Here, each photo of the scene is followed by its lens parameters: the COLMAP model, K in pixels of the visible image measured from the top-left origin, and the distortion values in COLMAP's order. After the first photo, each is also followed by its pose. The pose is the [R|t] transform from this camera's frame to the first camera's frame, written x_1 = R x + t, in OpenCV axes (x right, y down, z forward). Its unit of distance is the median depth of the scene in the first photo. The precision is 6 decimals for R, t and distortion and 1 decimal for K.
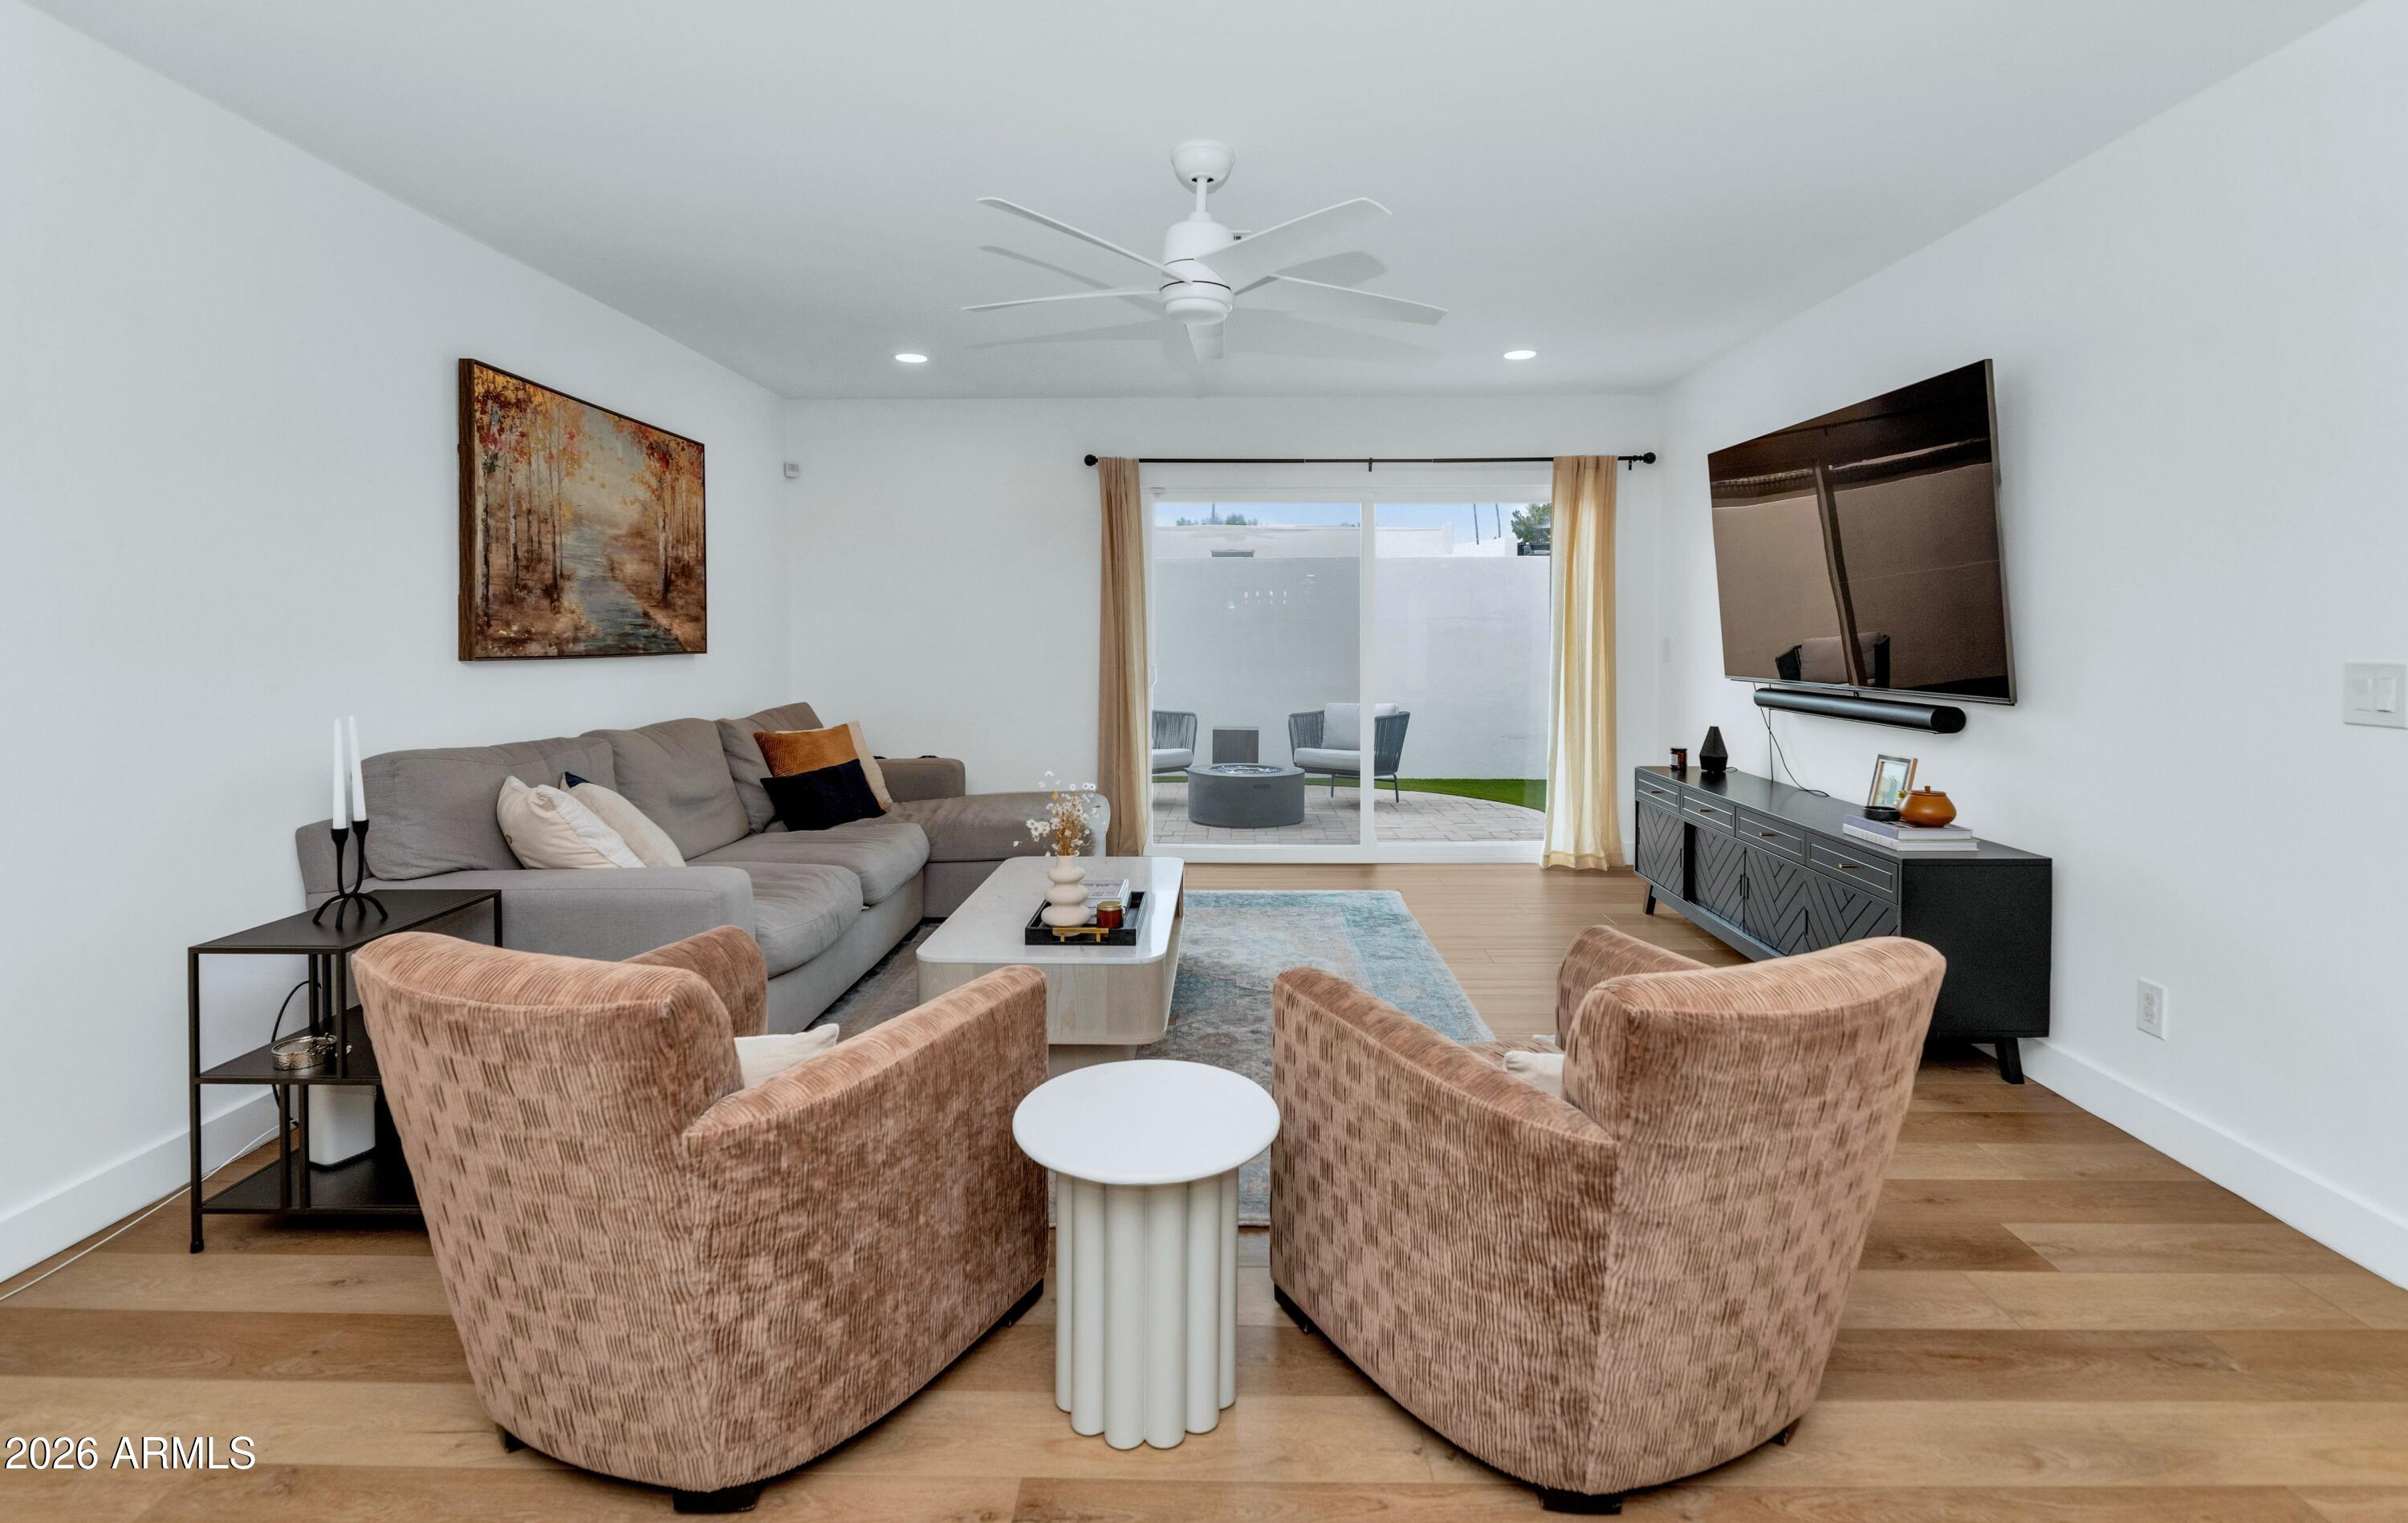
lens RADIAL K [[1132.1, 0, 1187.1], [0, 1132.1, 653.5], [0, 0, 1]] dist [-0.009048, -0.000176]
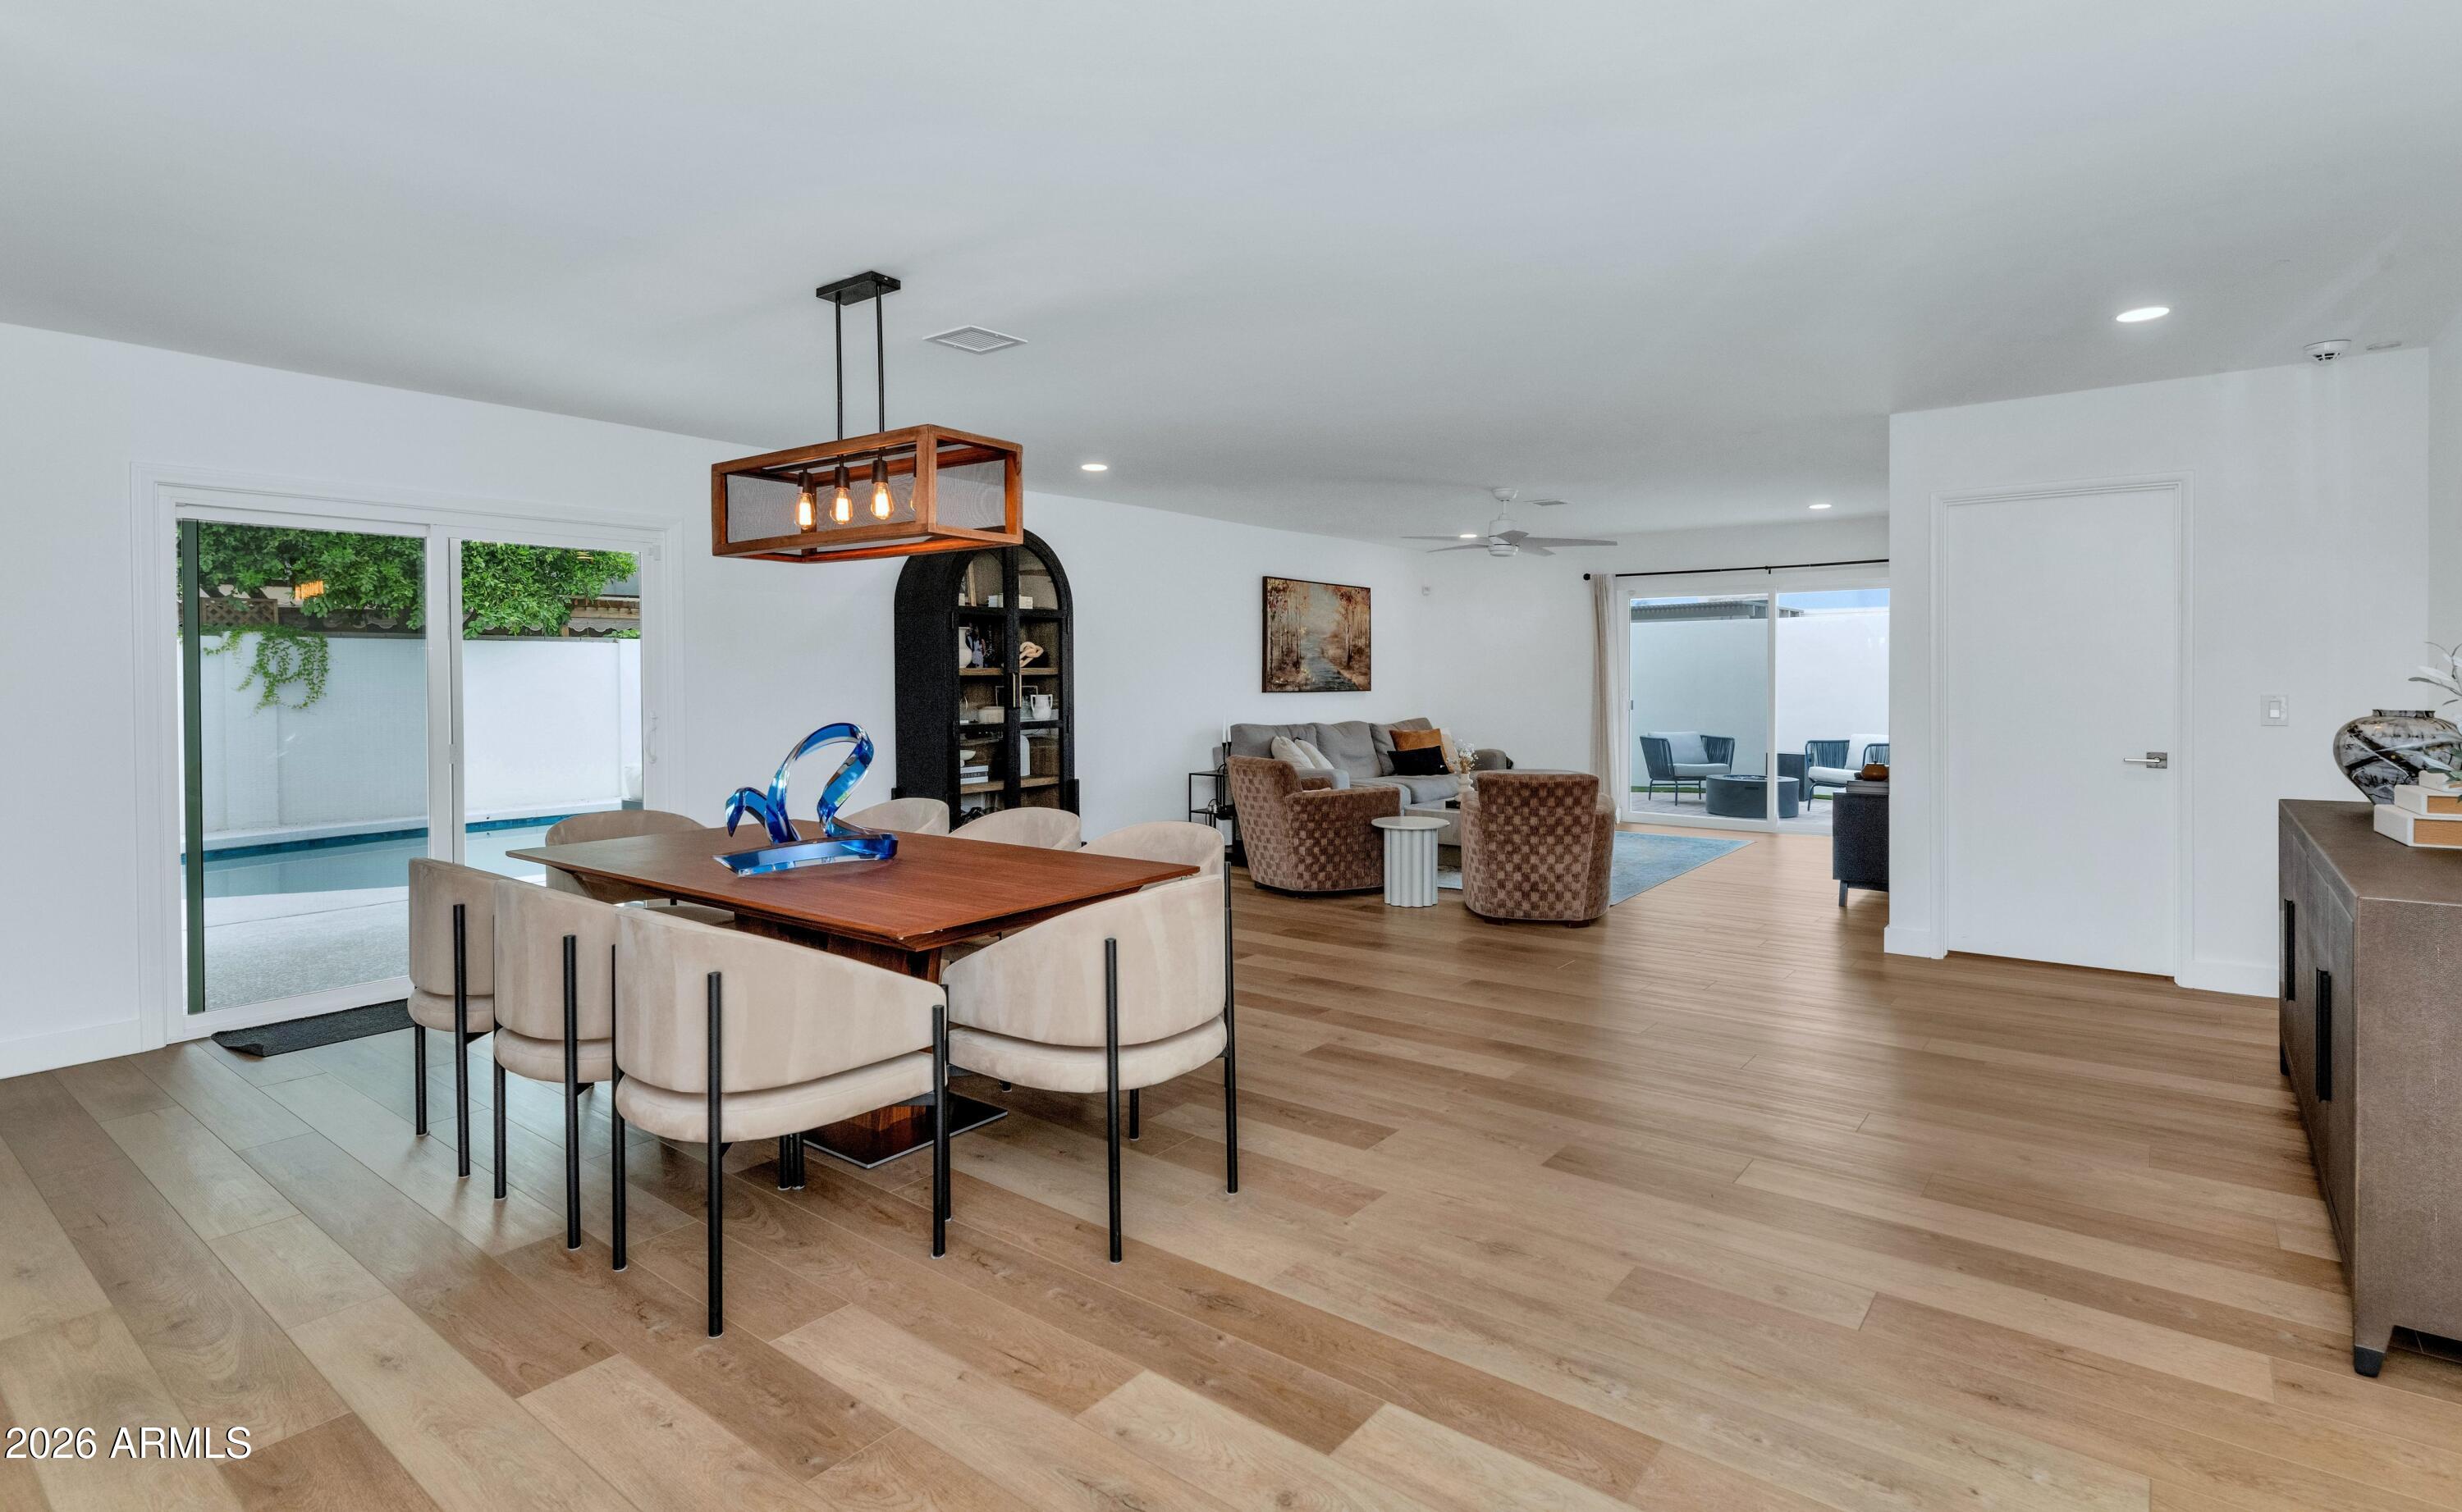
lens RADIAL K [[1204.7, 0, 1199.4], [0, 1204.7, 684.5], [0, 0, 1]] dist [0.000670, -0.000014]
pose [[0.785728, 0.001385, -0.618570, 0.842881], [-0.007240, 0.999950, -0.006959, 0.007077], [0.618529, 0.009946, 0.785699, -1.117491]]
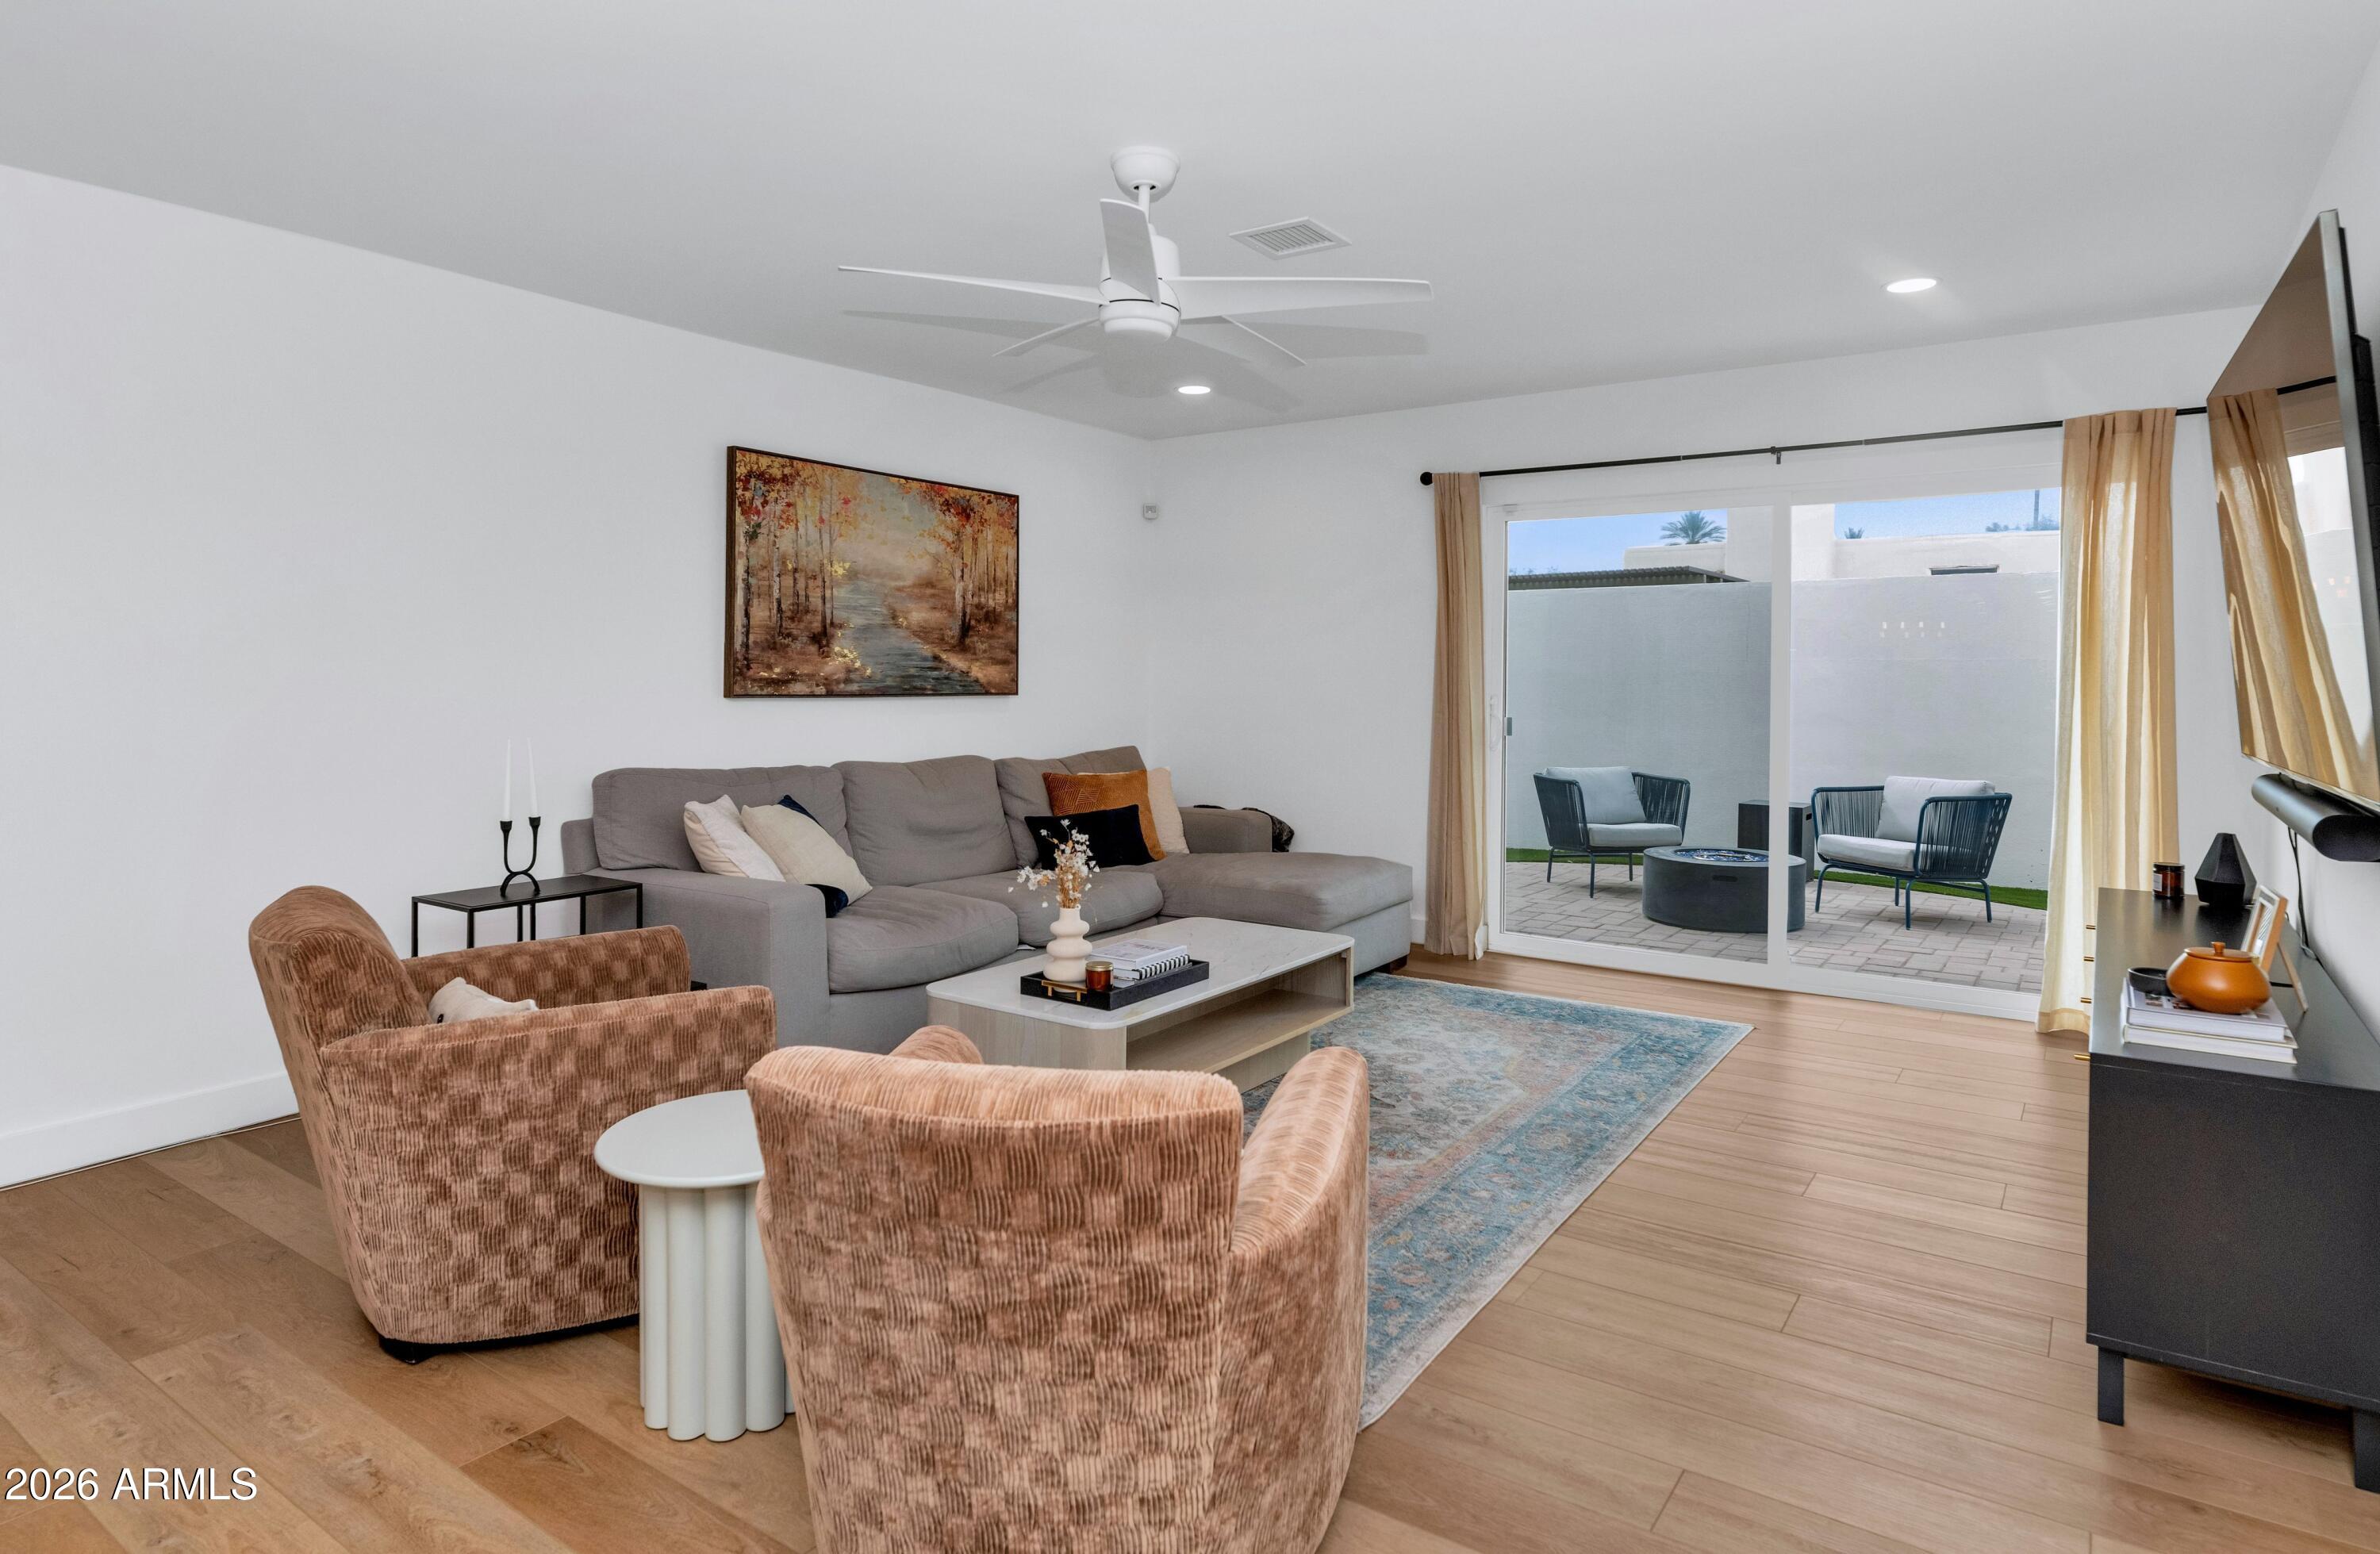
lens RADIAL K [[1307.2, 0, 1192.8], [0, 1307.2, 684.1], [0, 0, 1]] dist [-0.003546, -0.000841]
pose [[0.830968, 0.008818, -0.556250, 0.482608], [-0.015560, 0.999852, -0.007394, -0.004577], [0.556103, 0.014799, 0.830982, 0.105617]]
